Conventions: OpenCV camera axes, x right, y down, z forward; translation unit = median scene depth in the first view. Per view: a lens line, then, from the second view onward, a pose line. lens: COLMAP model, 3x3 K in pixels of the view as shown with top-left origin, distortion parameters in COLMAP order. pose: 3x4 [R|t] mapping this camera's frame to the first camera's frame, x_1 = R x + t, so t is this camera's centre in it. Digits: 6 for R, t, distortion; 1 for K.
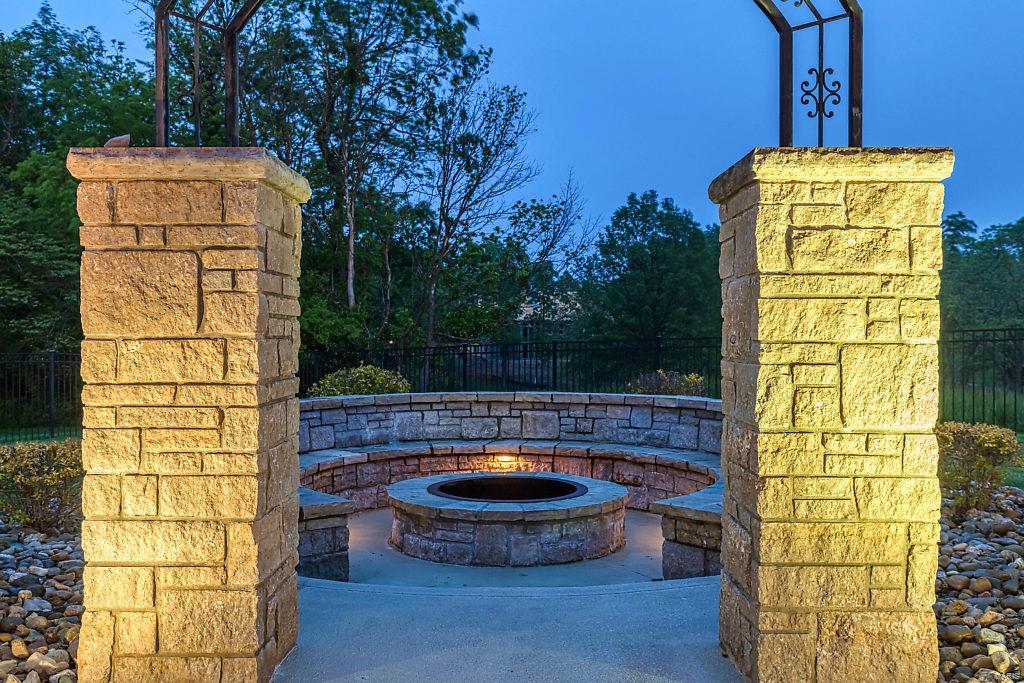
lens RADIAL K [[945.2, 0, 512.9], [0, 945.2, 338.5], [0, 0, 1]] dist [0.050837, 0.000000]
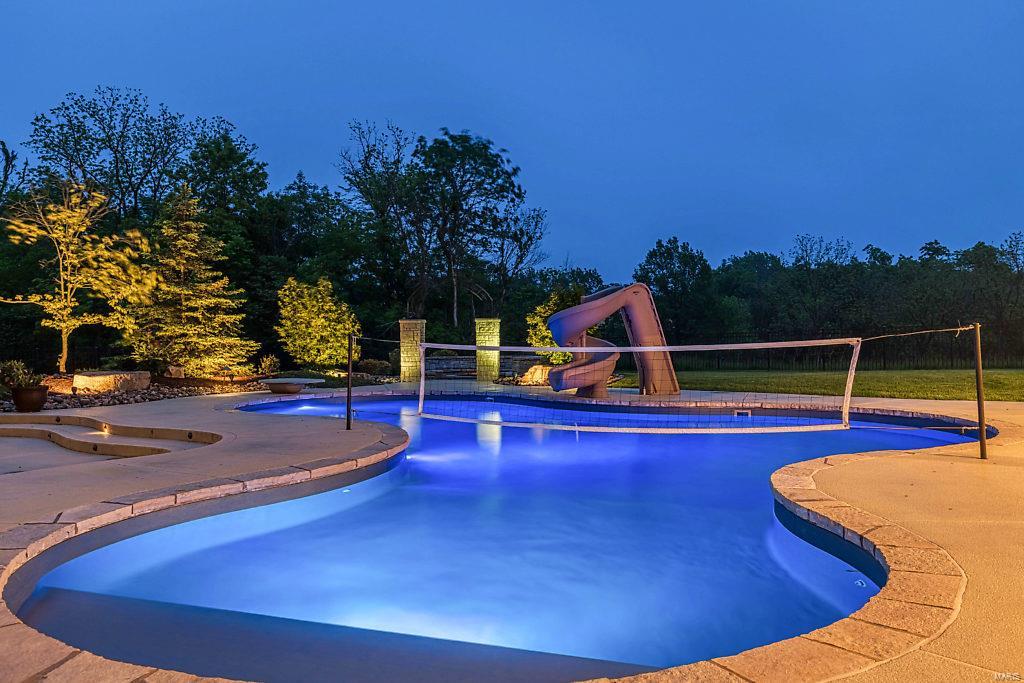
lens RADIAL K [[745.9, 0, 510.9], [0, 745.9, 340.8], [0, 0, 1]] dist [0.006129, 0.000691]
pose [[0.993062, -0.013316, -0.116832, 0.102059], [0.012838, 0.999906, -0.004841, 0.003313], [0.116886, 0.003308, 0.993140, -0.426265]]
